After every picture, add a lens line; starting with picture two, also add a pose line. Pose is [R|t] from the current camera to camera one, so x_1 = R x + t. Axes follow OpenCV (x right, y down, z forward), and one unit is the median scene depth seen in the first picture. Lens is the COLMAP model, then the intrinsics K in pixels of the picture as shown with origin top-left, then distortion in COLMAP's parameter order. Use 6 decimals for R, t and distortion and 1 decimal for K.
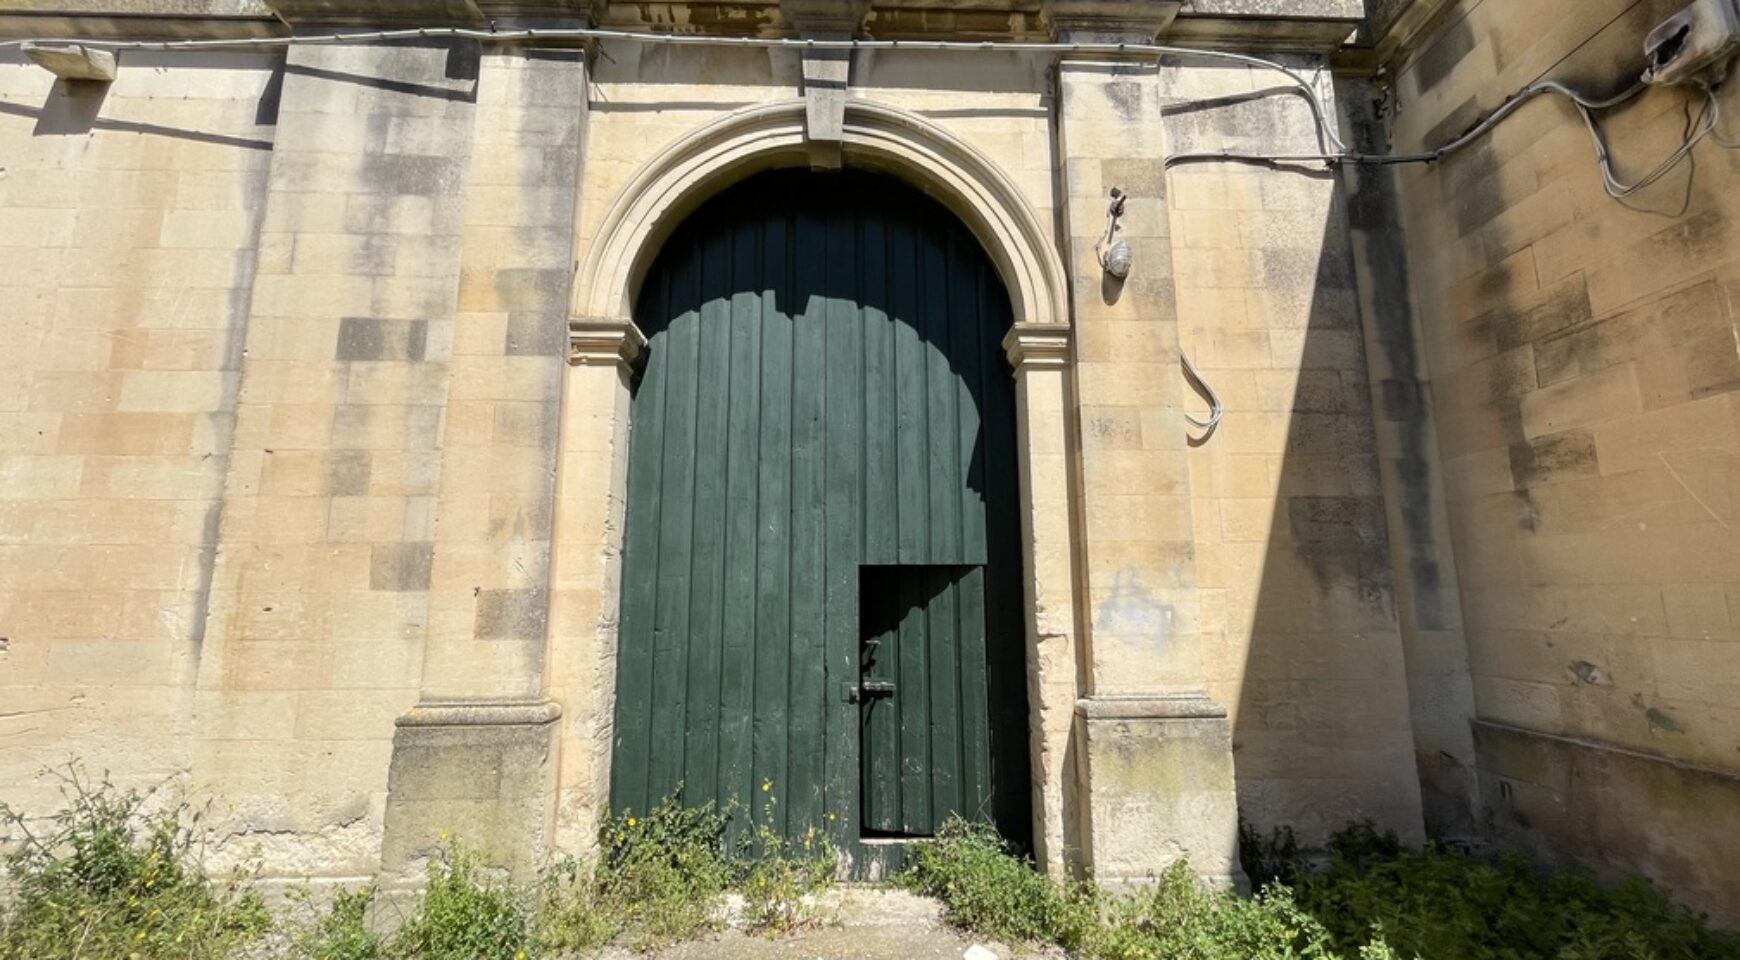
lens RADIAL K [[707.4, 0, 874.6], [0, 707.4, 480.3], [0, 0, 1]] dist [-0.001789, -0.000470]
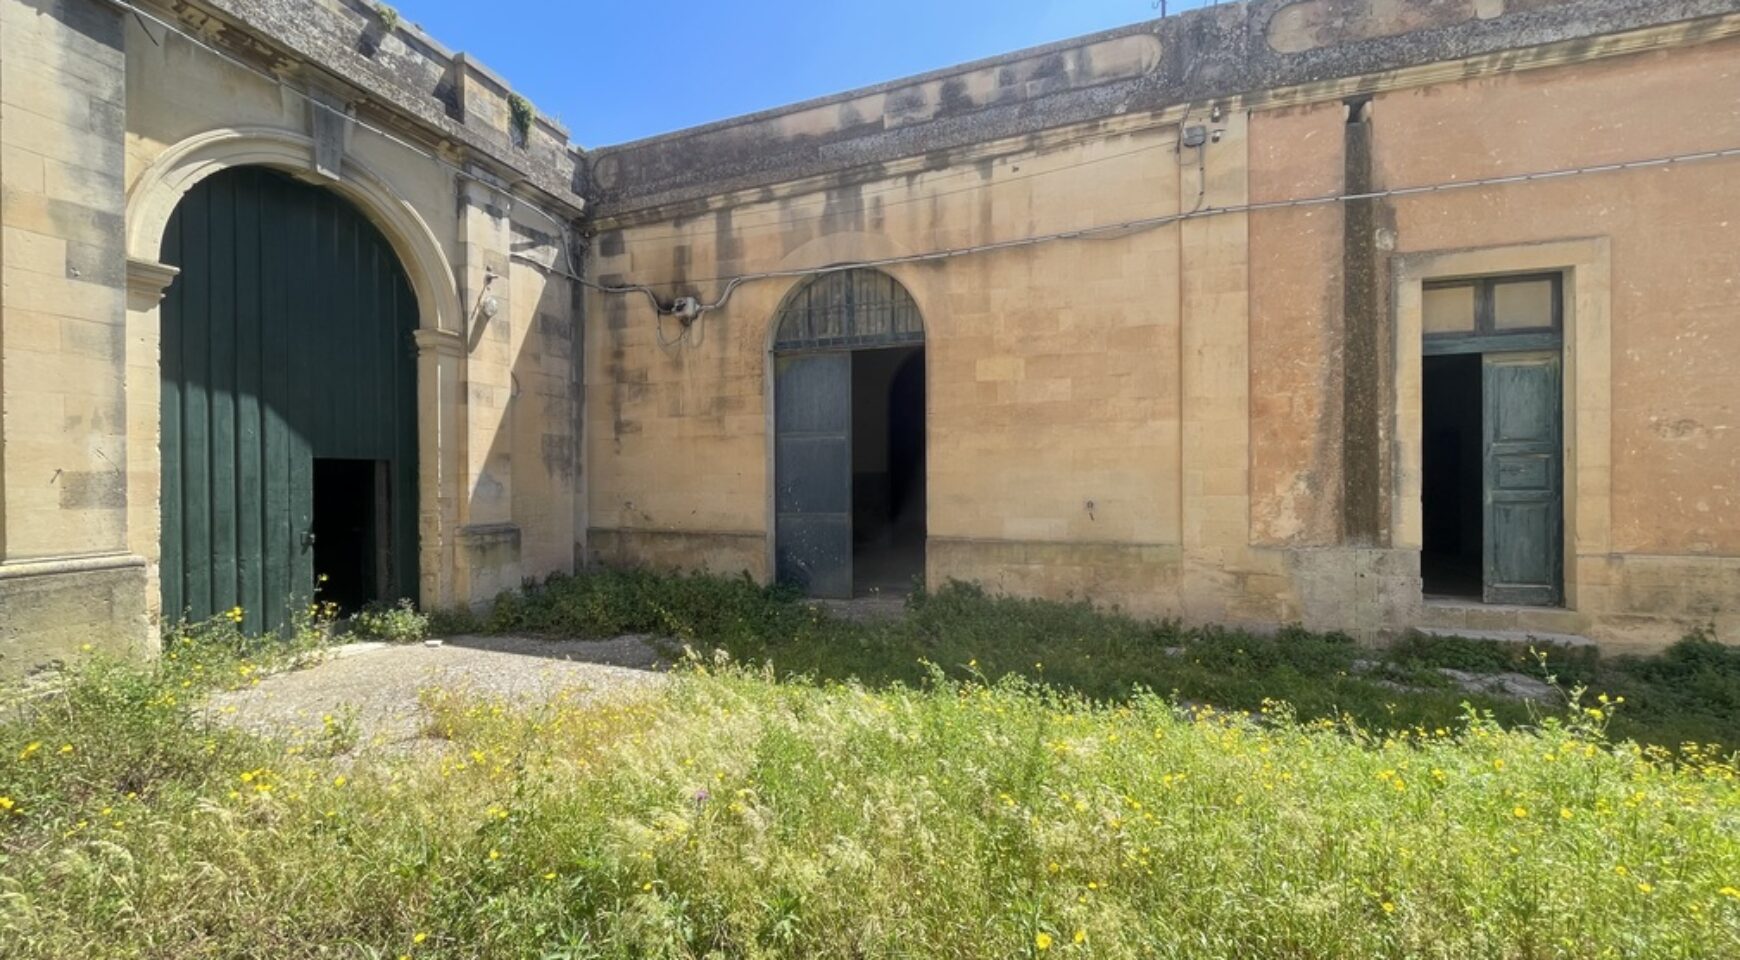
lens RADIAL K [[707.4, 0, 869.8], [0, 707.4, 479.3], [0, 0, 1]] dist [-0.001789, -0.000470]
pose [[0.326838, 0.002302, 0.945077, -1.163508], [-0.150126, 0.987426, 0.049514, -0.099932], [-0.933080, -0.158063, 0.323074, -0.687506]]
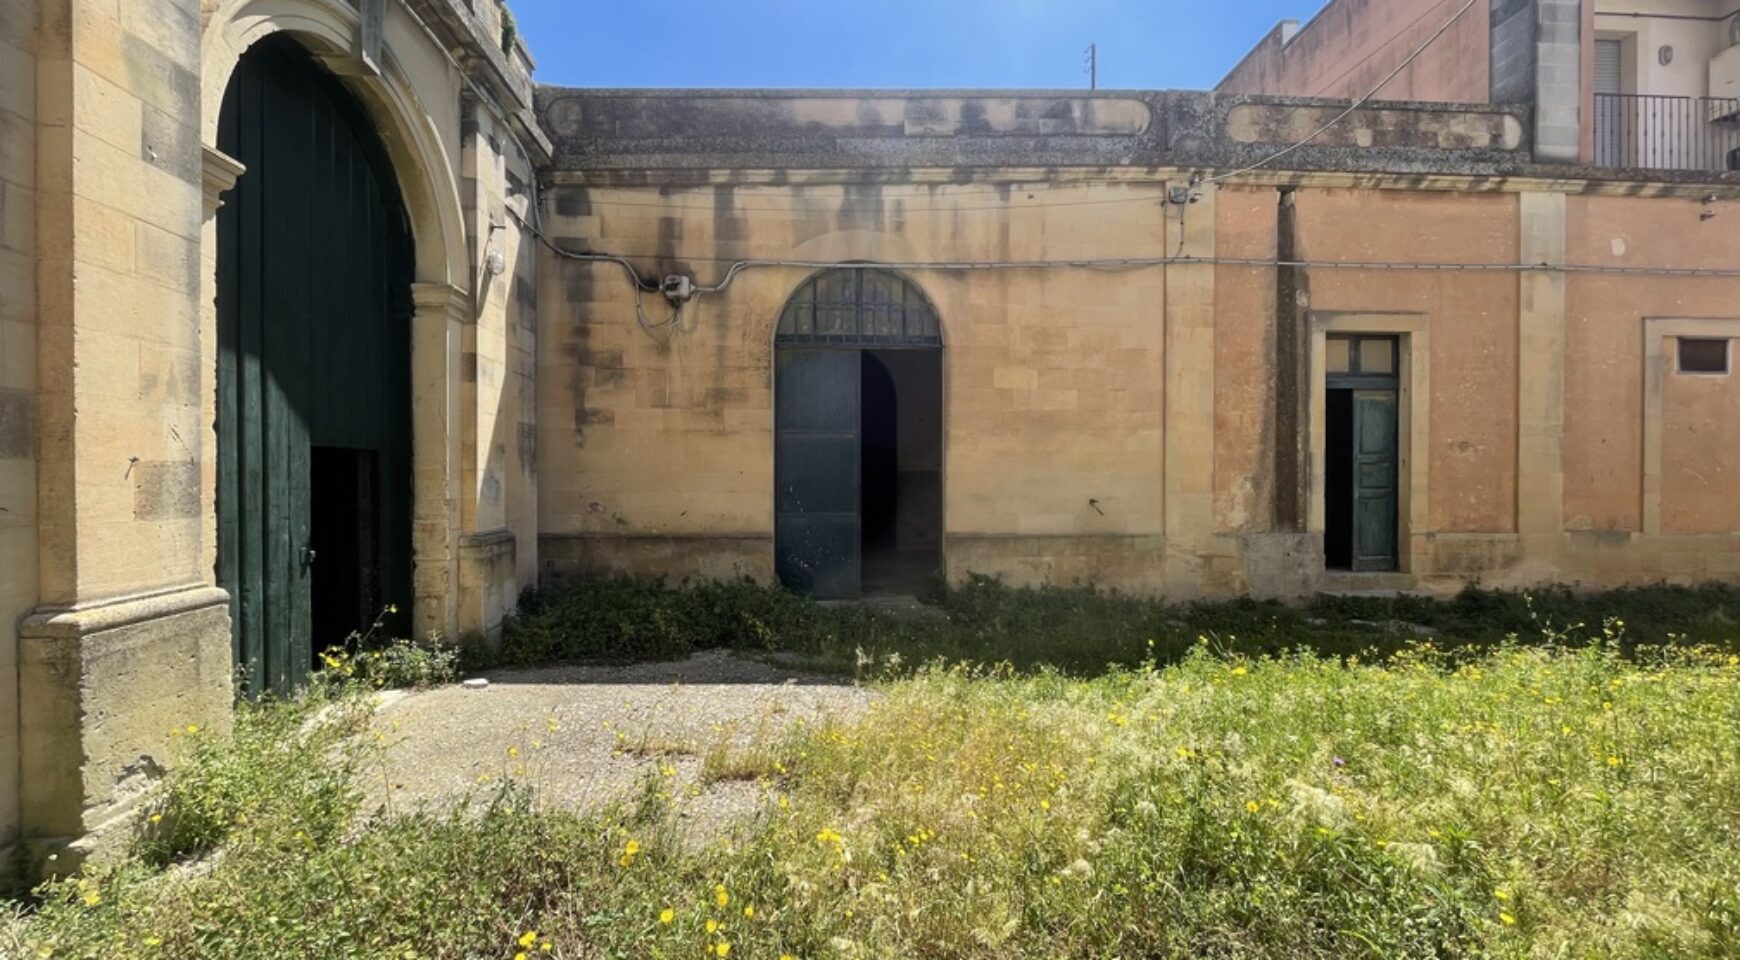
lens RADIAL K [[707.4, 0, 870.1], [0, 707.4, 479.5], [0, 0, 1]] dist [-0.001789, -0.000470]
pose [[-0.067528, 0.001345, 0.997716, -1.294440], [-0.162693, 0.986600, -0.012342, 0.045317], [-0.984363, -0.163155, -0.066404, 0.204948]]
